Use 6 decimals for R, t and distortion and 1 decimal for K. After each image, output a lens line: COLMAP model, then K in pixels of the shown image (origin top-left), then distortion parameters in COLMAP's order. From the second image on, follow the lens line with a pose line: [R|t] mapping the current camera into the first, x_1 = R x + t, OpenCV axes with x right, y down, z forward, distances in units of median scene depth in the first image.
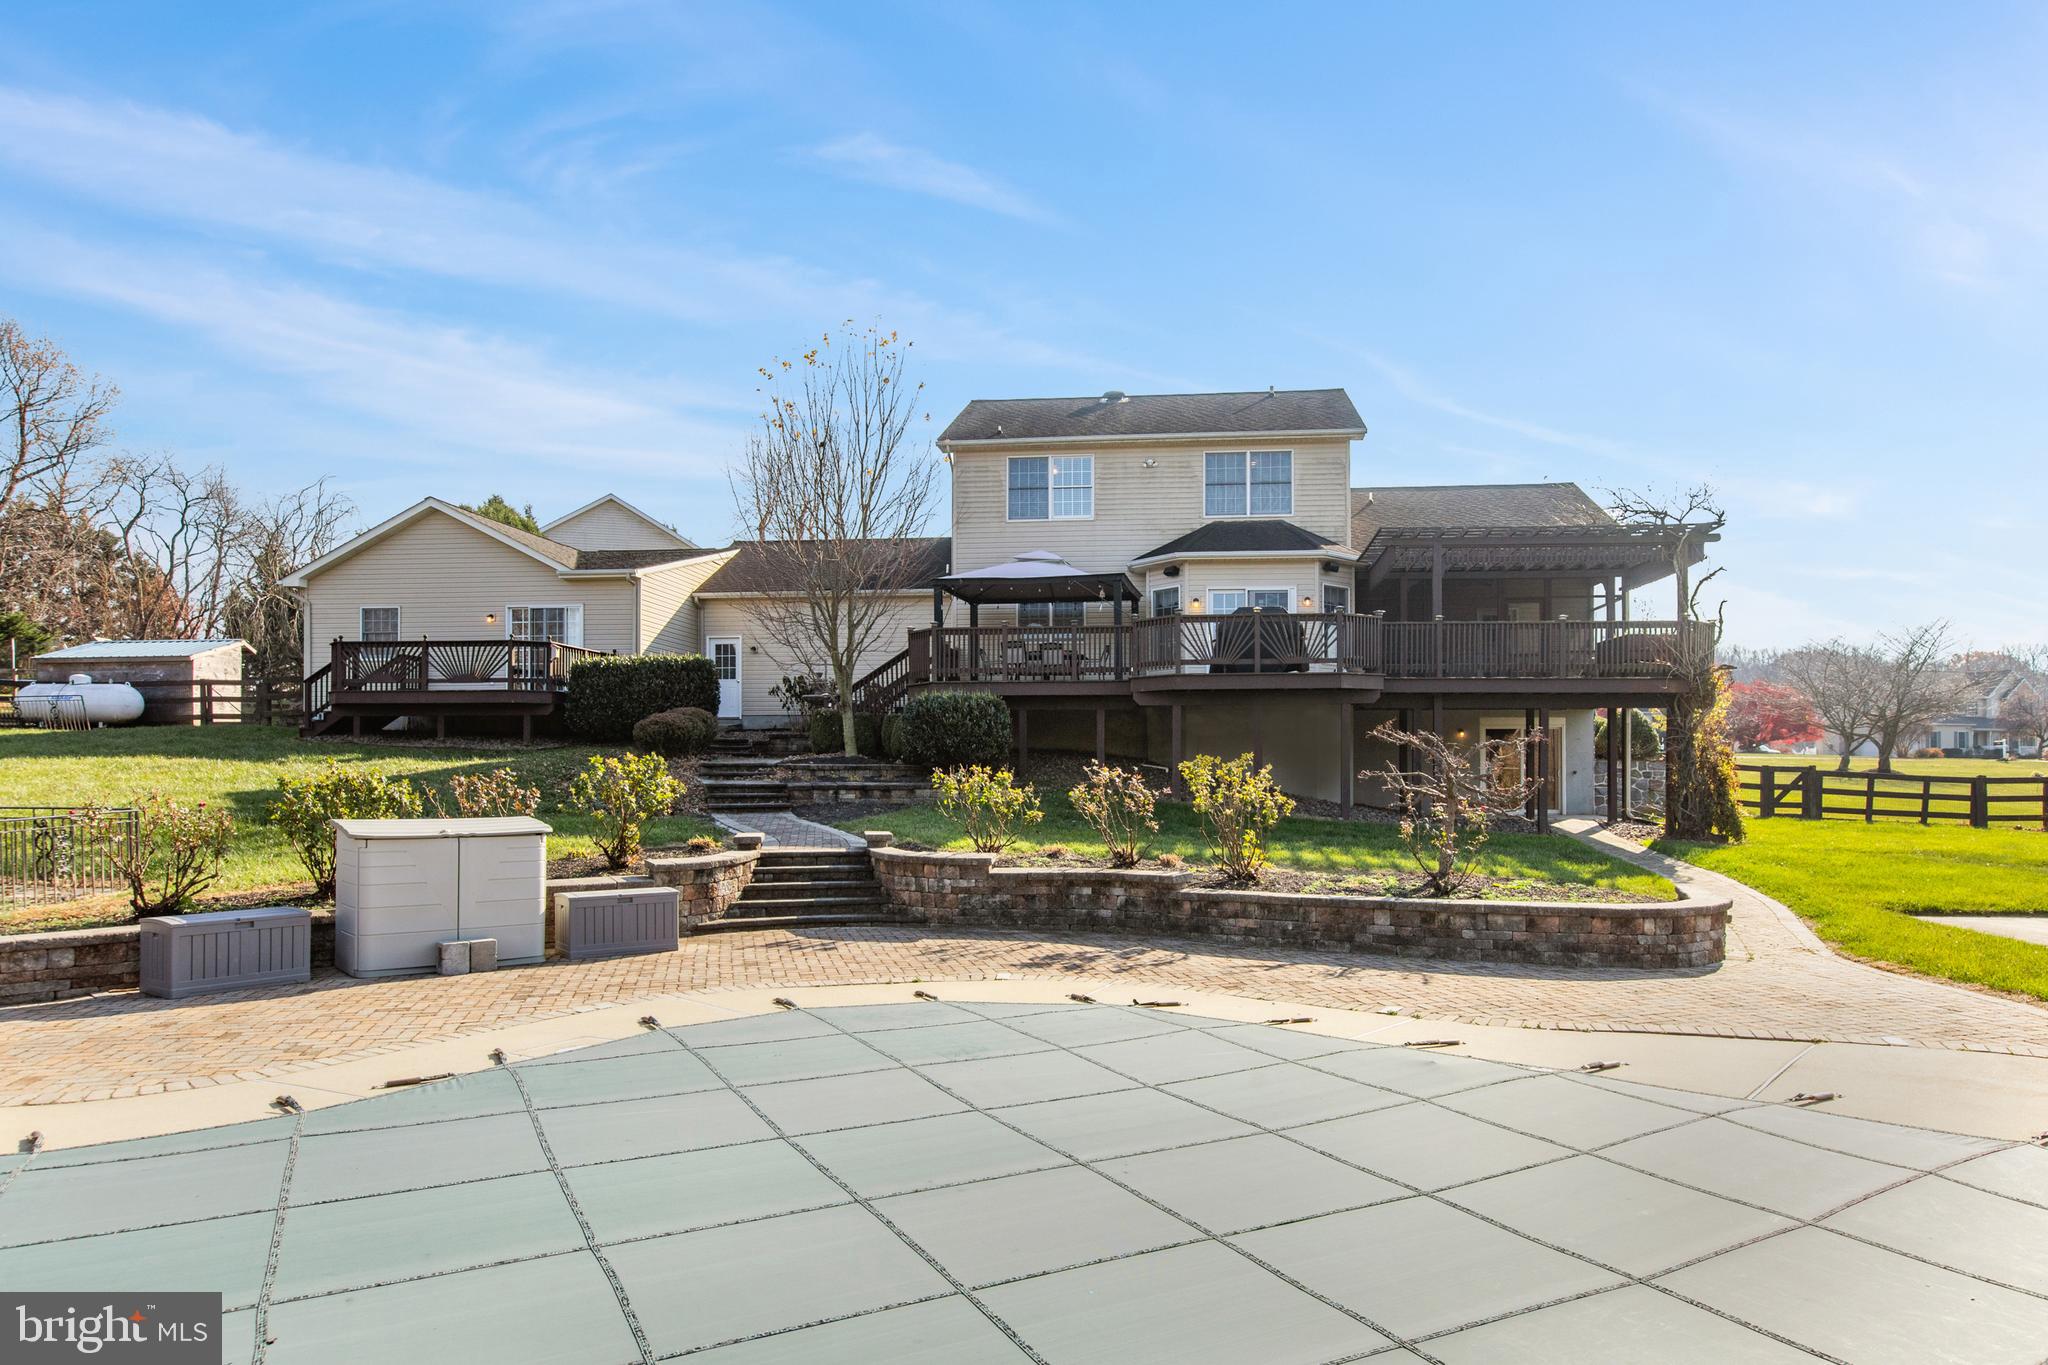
lens RADIAL K [[1310.1, 0, 1031.8], [0, 1310.1, 676.7], [0, 0, 1]] dist [-0.002834, 0.001418]
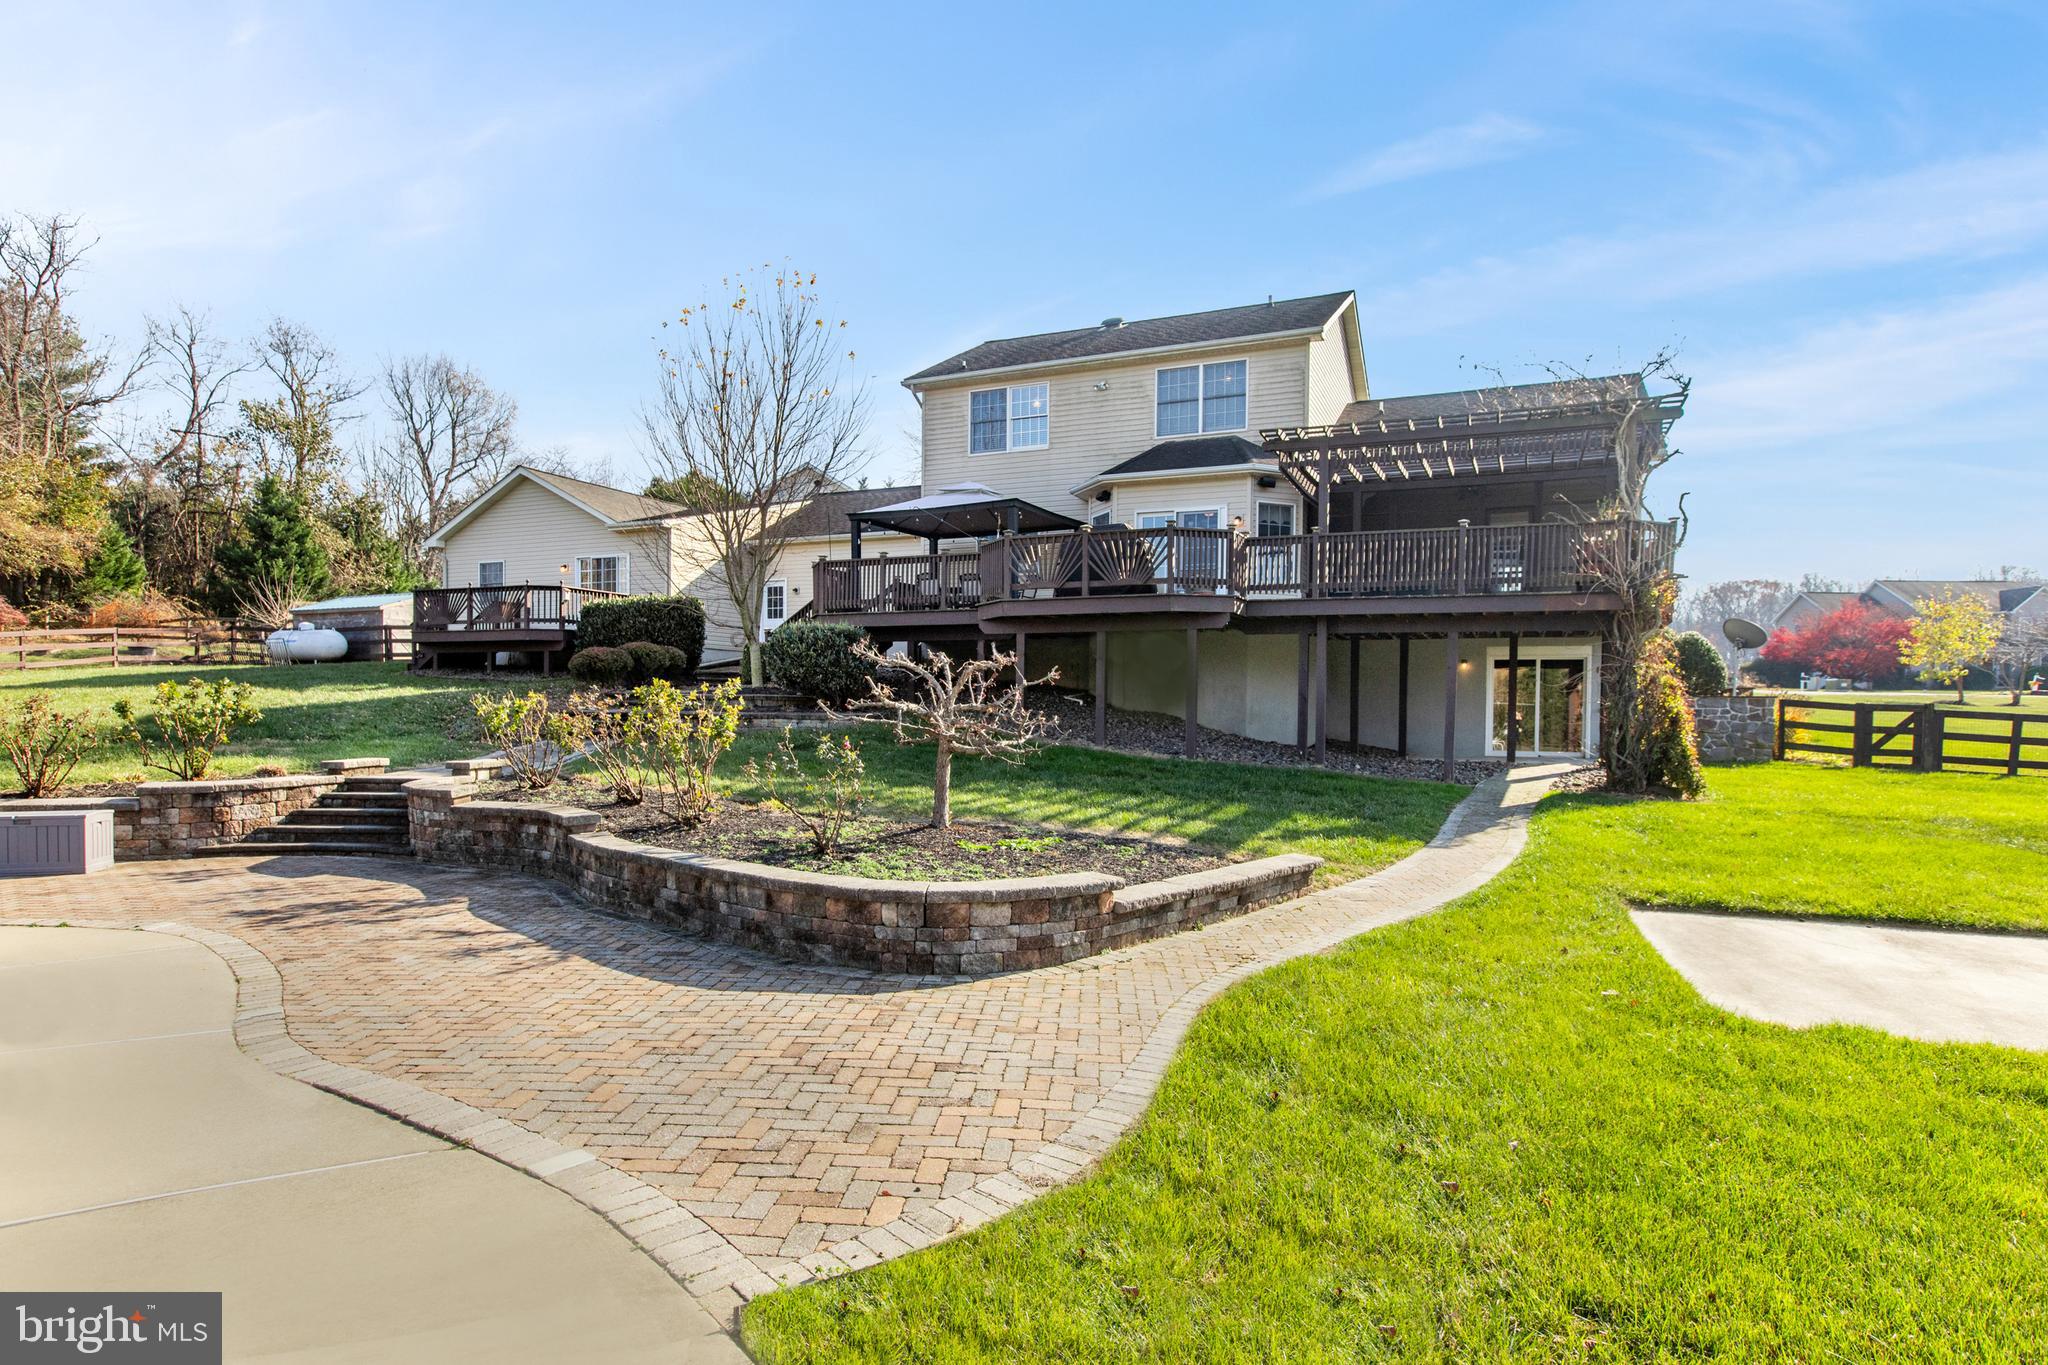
lens RADIAL K [[1134.5, 0, 1003.2], [0, 1134.5, 694.2], [0, 0, 1]] dist [0.001619, 0.001115]
pose [[0.952980, 0.003349, -0.303014, 0.283584], [0.015693, 0.998052, 0.060387, 0.013200], [0.302626, -0.062303, 0.951071, 0.171119]]
